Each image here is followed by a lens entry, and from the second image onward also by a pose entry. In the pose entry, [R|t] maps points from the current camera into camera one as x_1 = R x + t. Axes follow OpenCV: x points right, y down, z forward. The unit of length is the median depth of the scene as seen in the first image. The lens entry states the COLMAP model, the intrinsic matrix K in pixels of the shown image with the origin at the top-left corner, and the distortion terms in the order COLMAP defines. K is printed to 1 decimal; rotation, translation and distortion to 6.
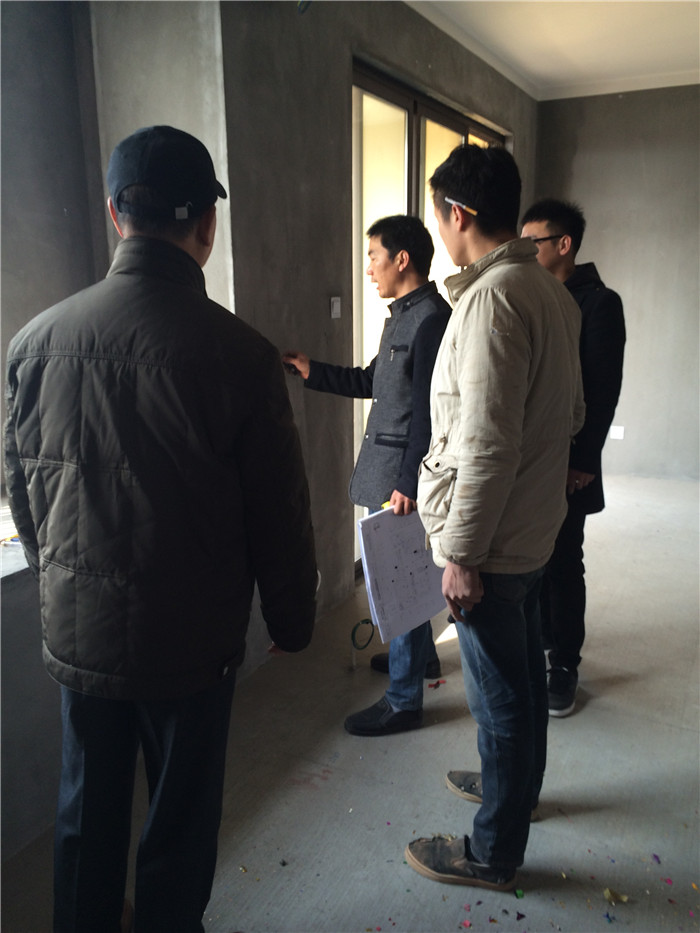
lens RADIAL K [[781.7, 0, 346.3], [0, 781.7, 466.0], [0, 0, 1]] dist [0.068152, -0.091730]
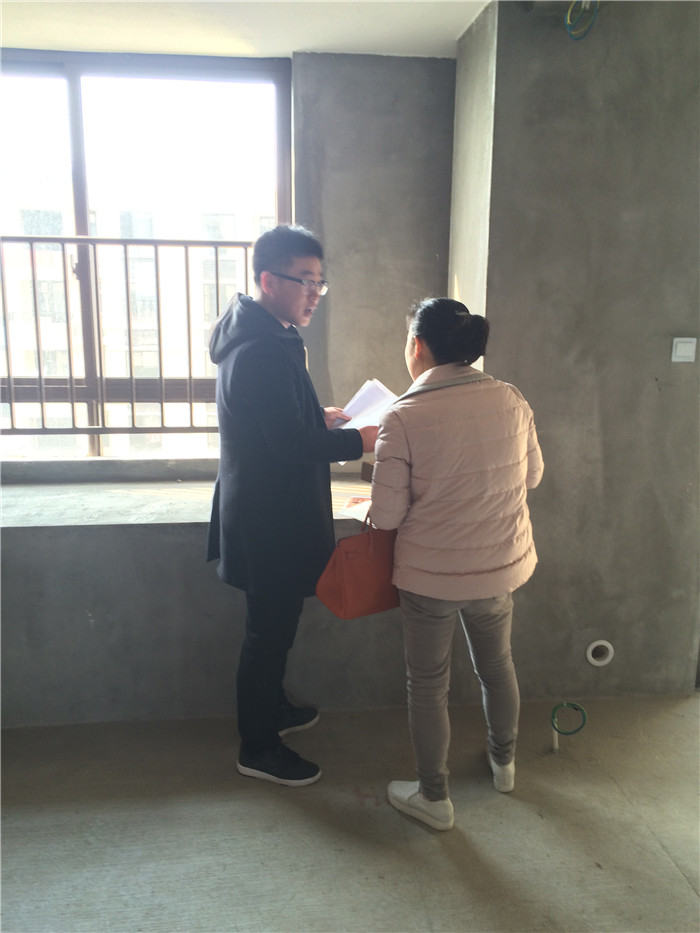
lens RADIAL K [[781.7, 0, 348.7], [0, 781.7, 464.1], [0, 0, 1]] dist [0.068152, -0.091730]
pose [[0.550349, 0.176254, -0.816119, 0.606834], [-0.201748, 0.976573, 0.074858, -0.087669], [0.810194, 0.123452, 0.573015, 0.282252]]
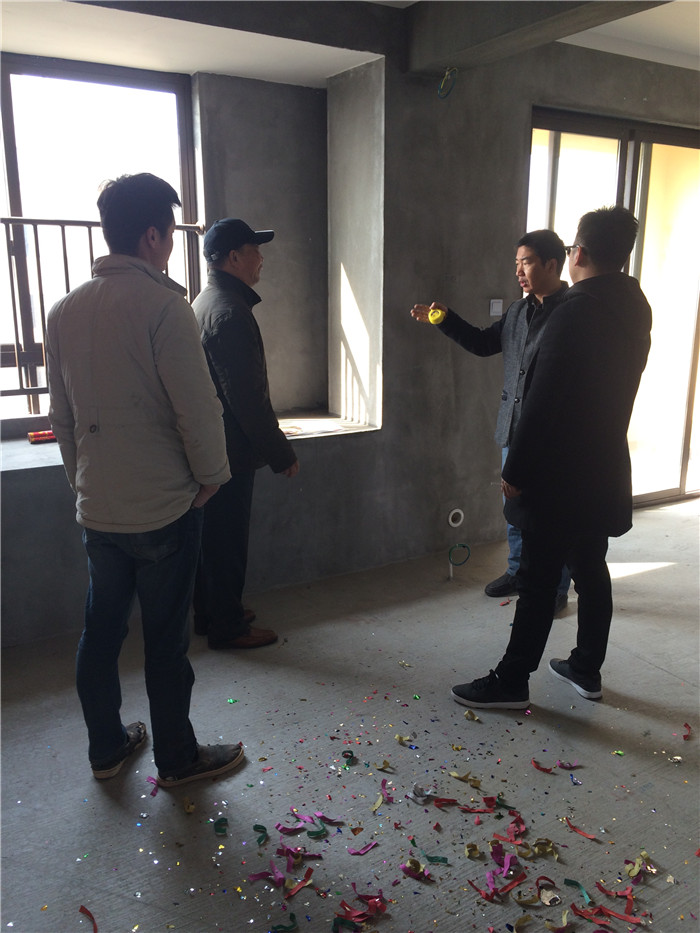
lens RADIAL K [[781.7, 0, 346.4], [0, 781.7, 468.0], [0, 0, 1]] dist [0.068152, -0.091730]
pose [[0.846786, 0.130208, -0.515751, 0.570349], [-0.128378, 0.990942, 0.039398, 0.045774], [0.516210, 0.032850, 0.855832, -0.256331]]
